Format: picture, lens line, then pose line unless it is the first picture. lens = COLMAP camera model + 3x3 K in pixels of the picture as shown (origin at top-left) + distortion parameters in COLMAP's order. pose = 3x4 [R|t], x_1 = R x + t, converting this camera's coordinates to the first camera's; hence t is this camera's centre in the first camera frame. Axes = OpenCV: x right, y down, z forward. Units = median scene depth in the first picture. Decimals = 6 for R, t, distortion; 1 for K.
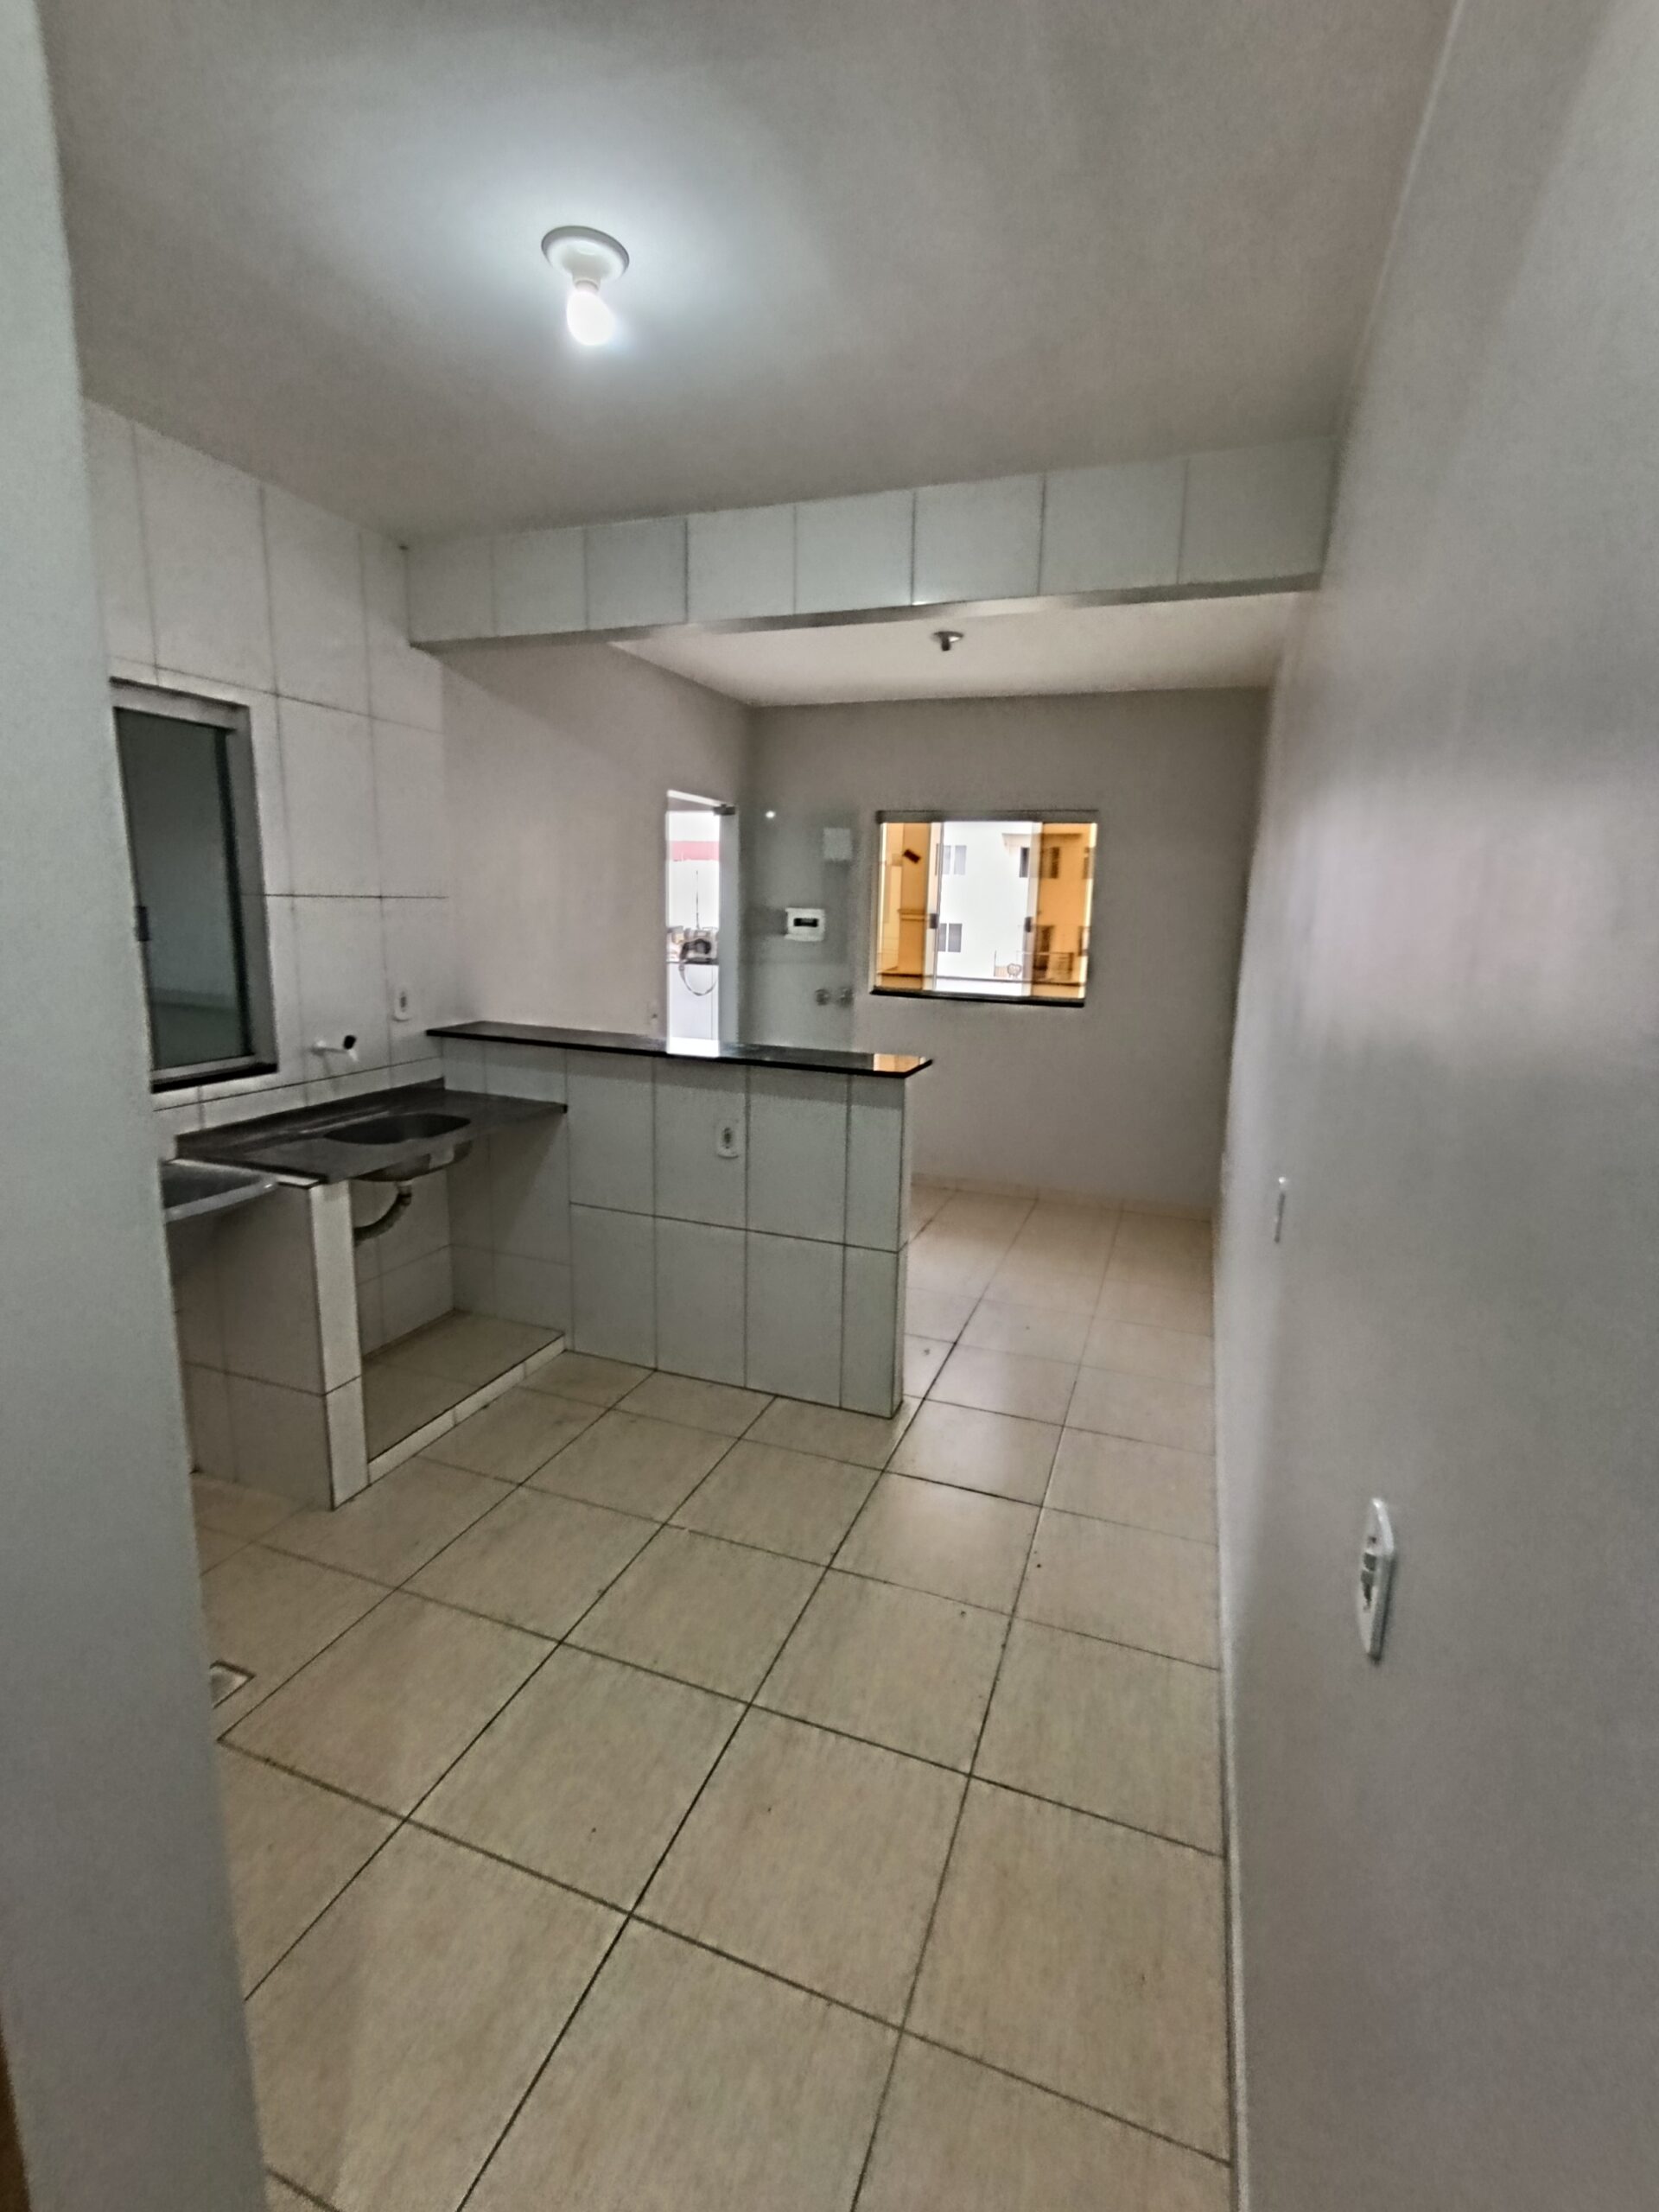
lens RADIAL K [[977.1, 0, 831.7], [0, 977.1, 1115.5], [0, 0, 1]] dist [0.003605, 0.000379]
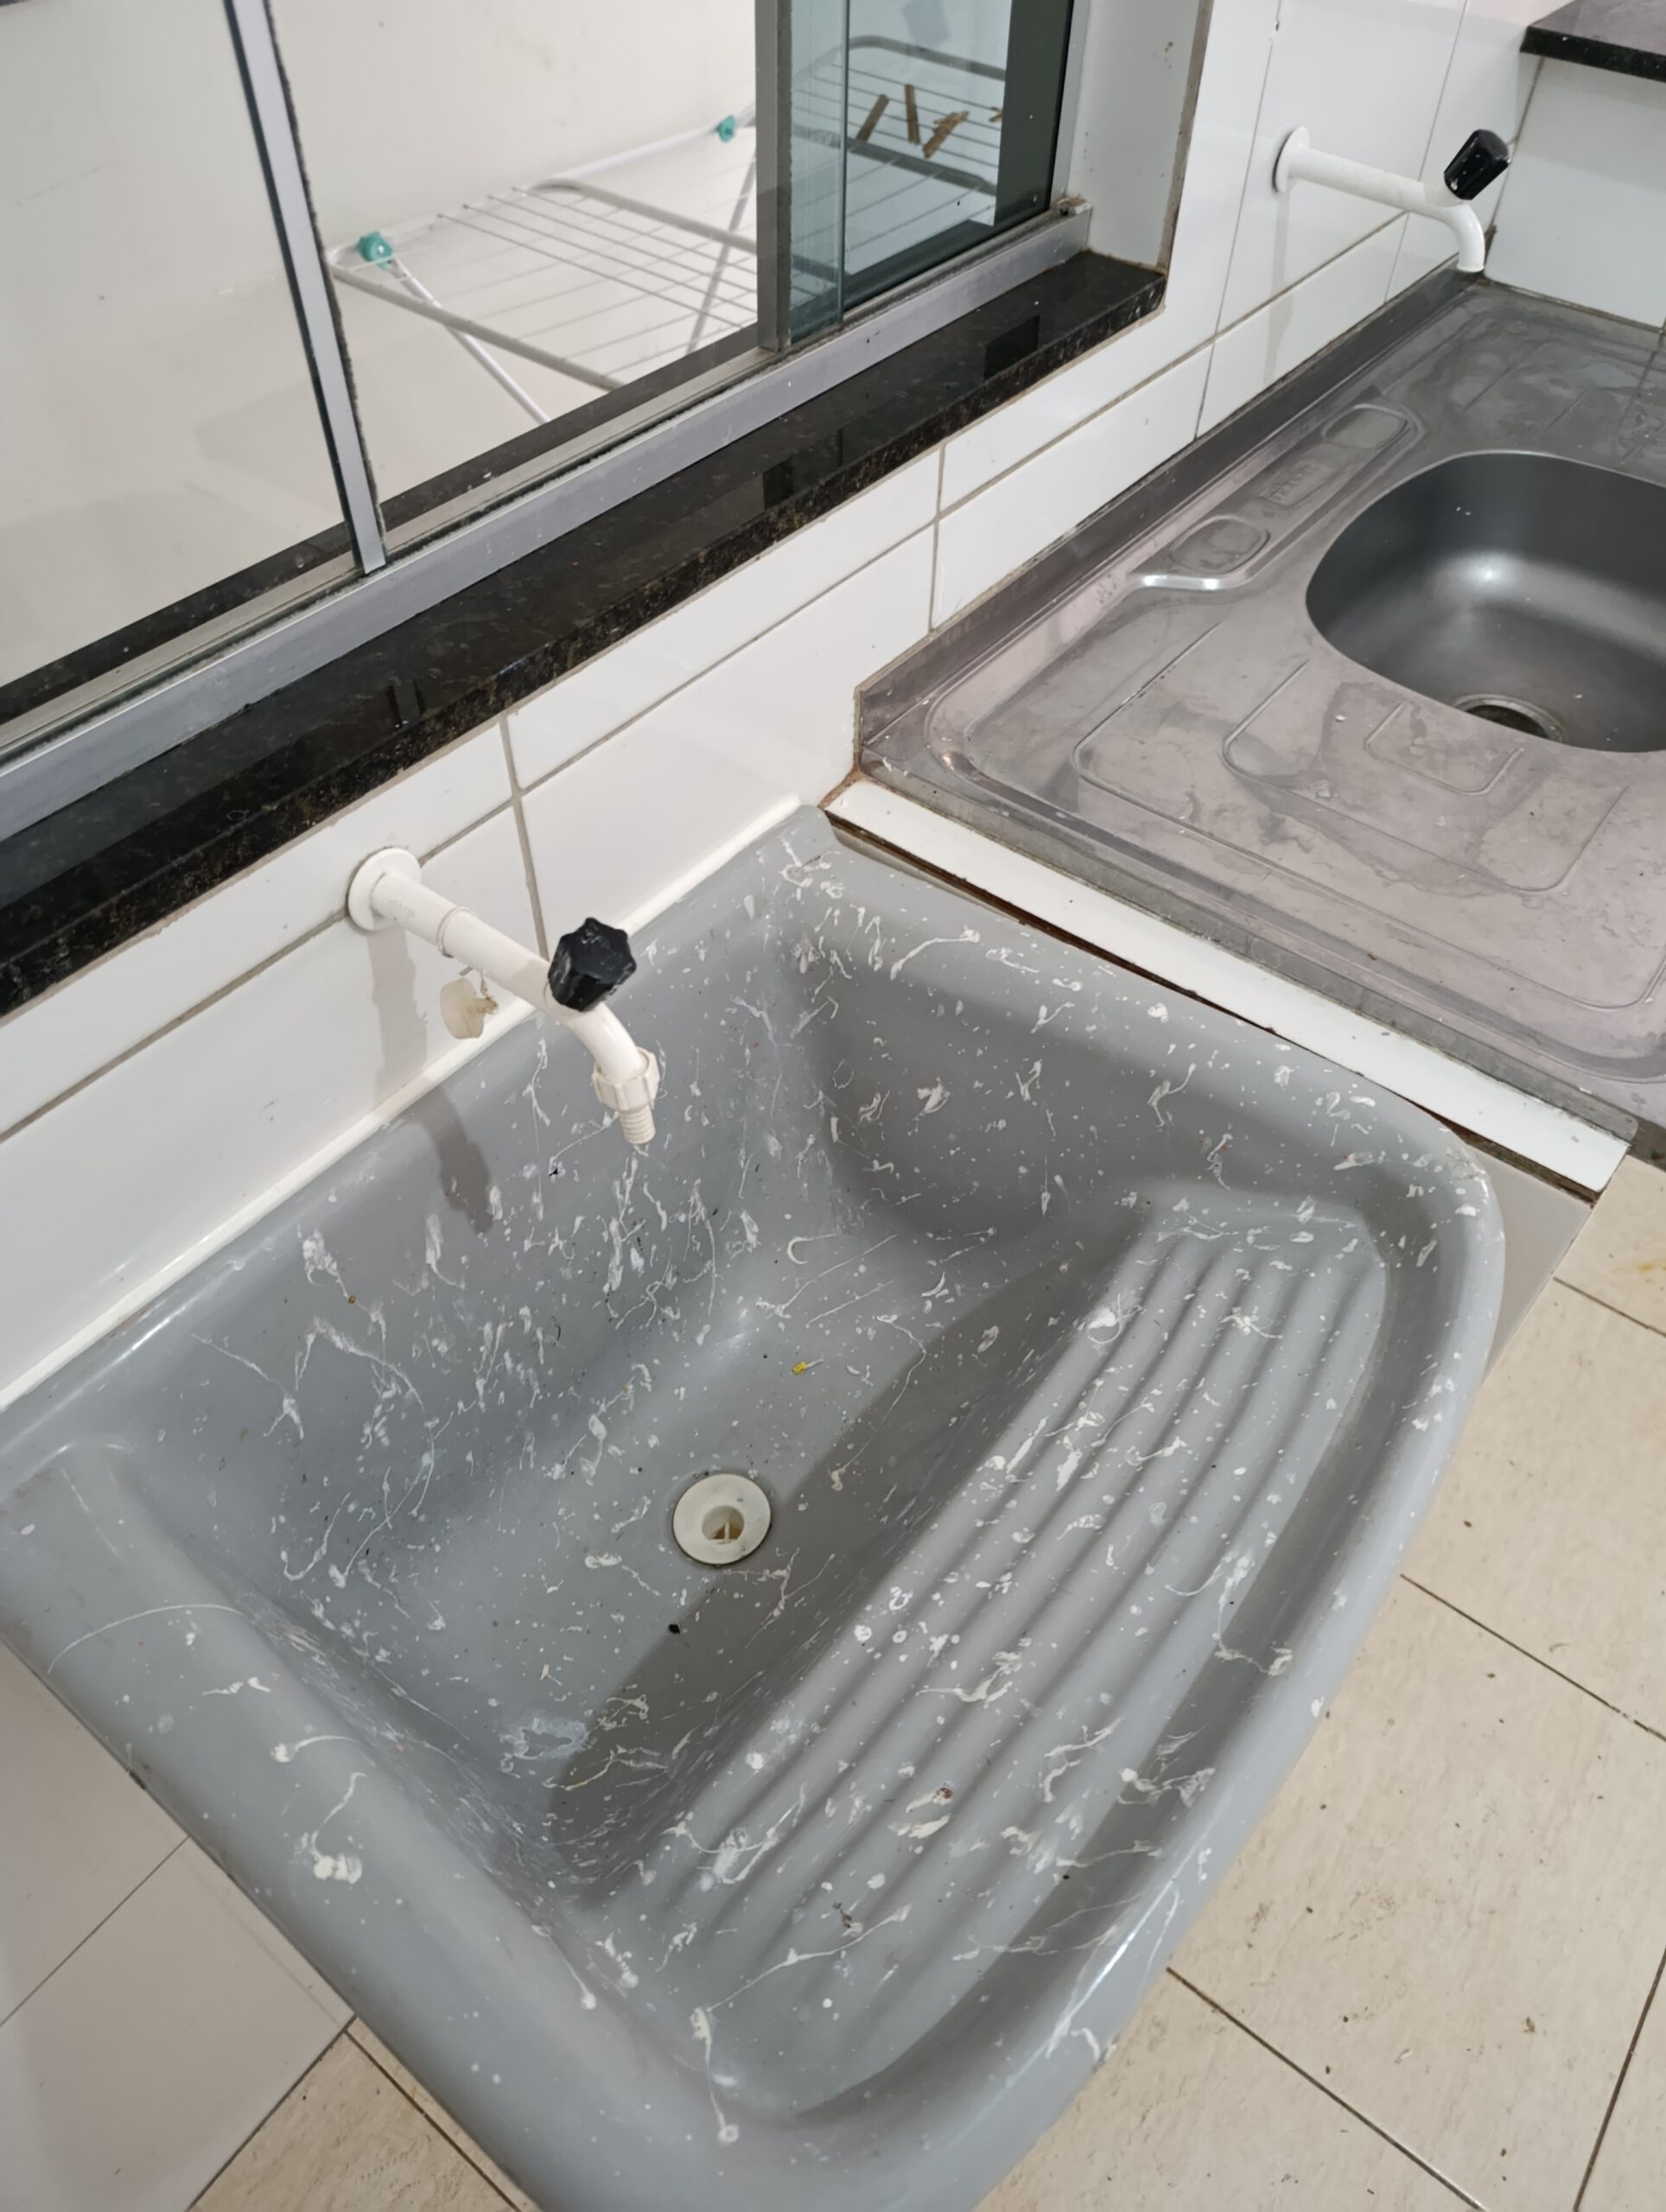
lens RADIAL K [[1500.6, 0, 833.0], [0, 1500.6, 1106.0], [0, 0, 1]] dist [0.061859, -0.129192]
pose [[0.958817, 0.202766, -0.198888, -0.463571], [-0.048241, 0.806332, 0.589492, -0.087747], [0.279899, -0.555620, 0.782906, 0.546935]]
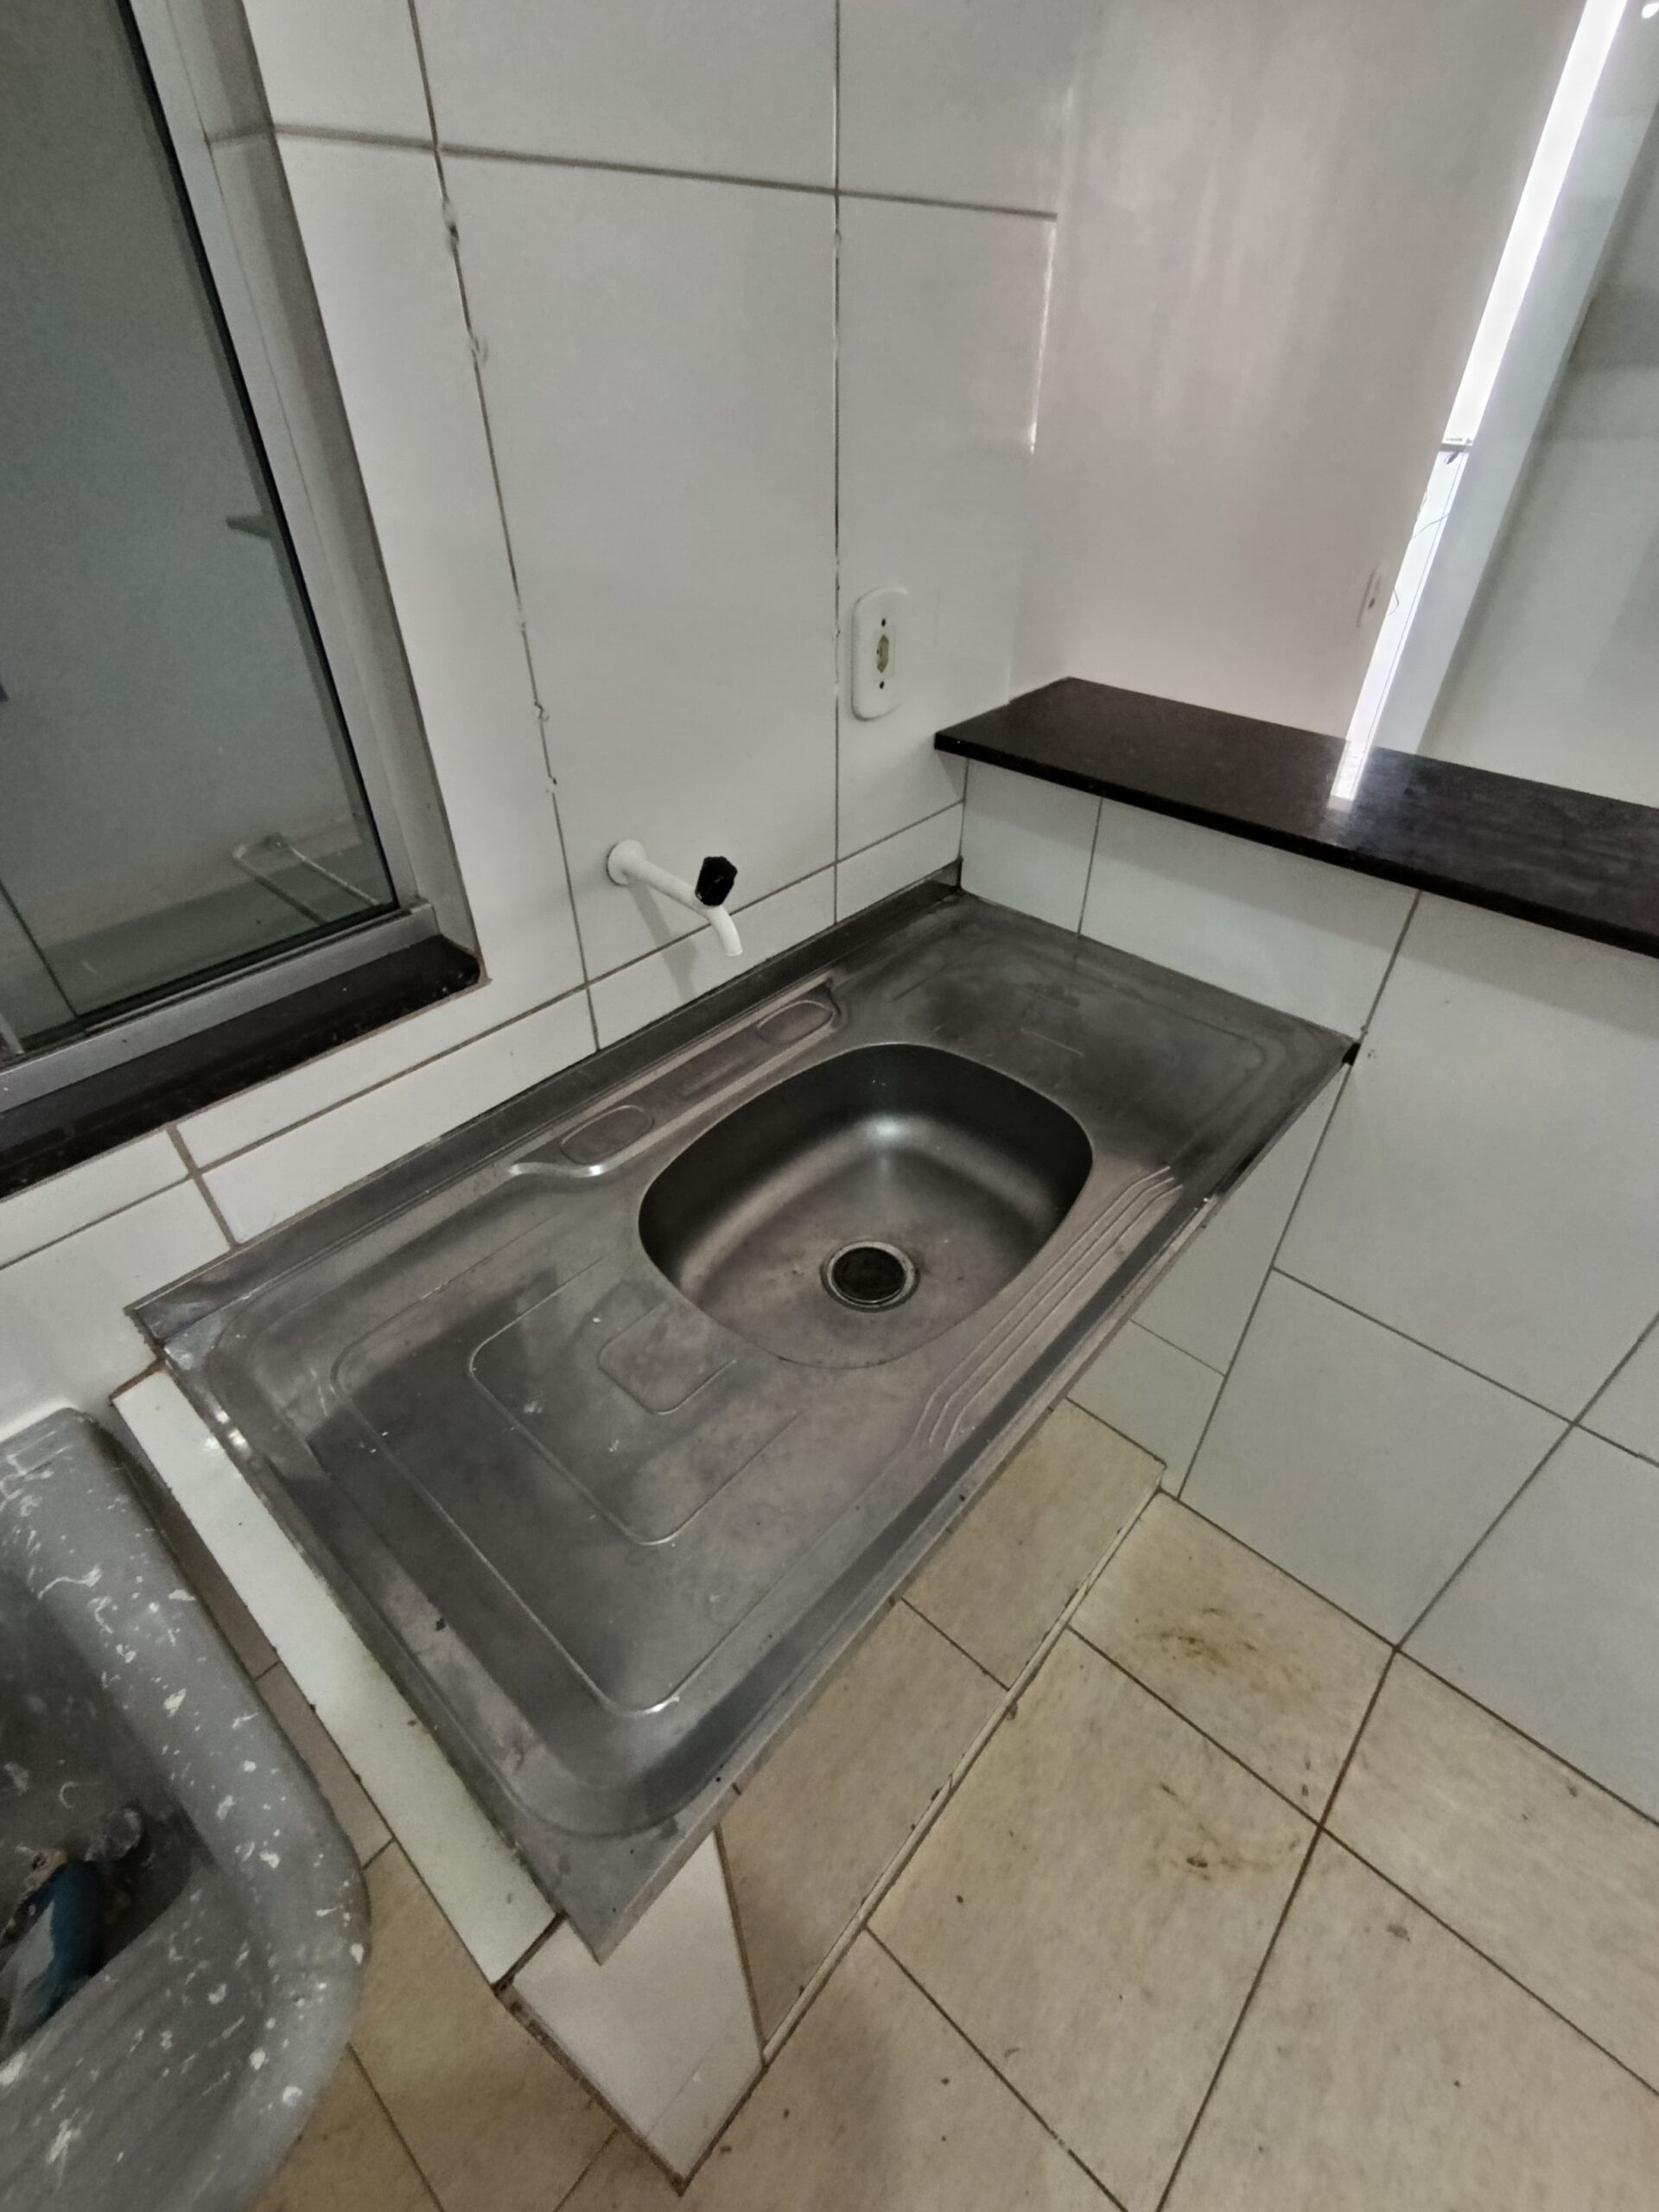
lens RADIAL K [[977.1, 0, 831.7], [0, 977.1, 1115.5], [0, 0, 1]] dist [0.003605, 0.000379]
pose [[0.934506, 0.192818, -0.299199, -0.338555], [-0.041093, 0.893391, 0.447397, -0.122878], [0.353568, -0.405800, 0.842802, 0.692465]]
